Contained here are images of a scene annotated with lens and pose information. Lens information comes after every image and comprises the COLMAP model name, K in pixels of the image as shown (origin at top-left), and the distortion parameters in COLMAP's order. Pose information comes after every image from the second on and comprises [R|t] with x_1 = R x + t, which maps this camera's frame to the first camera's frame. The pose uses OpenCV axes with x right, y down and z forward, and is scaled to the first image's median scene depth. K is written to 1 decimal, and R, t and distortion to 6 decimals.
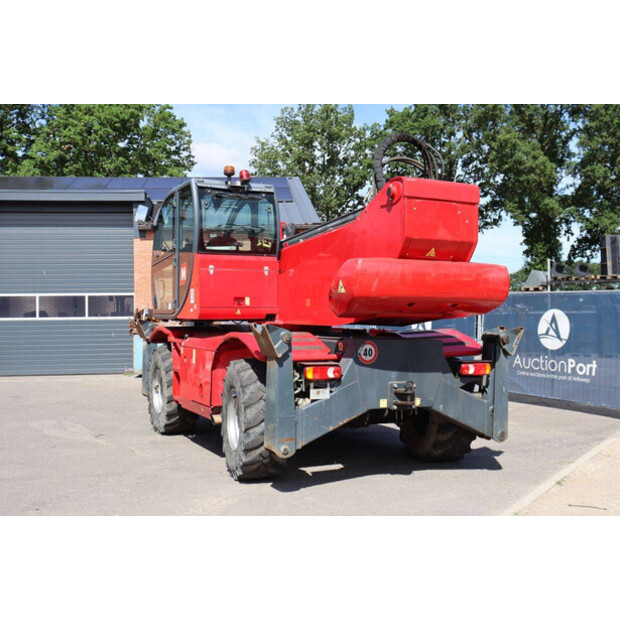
lens RADIAL K [[739.7, 0, 310.0], [0, 739.7, 310.0], [0, 0, 1]] dist [-0.026970, 0.000470]
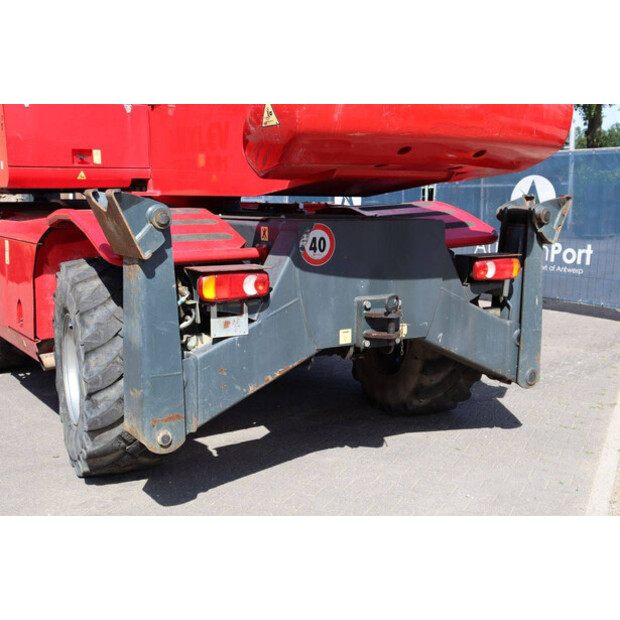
lens RADIAL K [[798.8, 0, 322.1], [0, 798.8, 310.6], [0, 0, 1]] dist [0.009505, 0.018791]
pose [[0.989271, -0.027476, 0.143487, -0.002445], [0.005186, 0.988141, 0.153464, 0.015092], [-0.146002, -0.151074, 0.977681, 0.406193]]
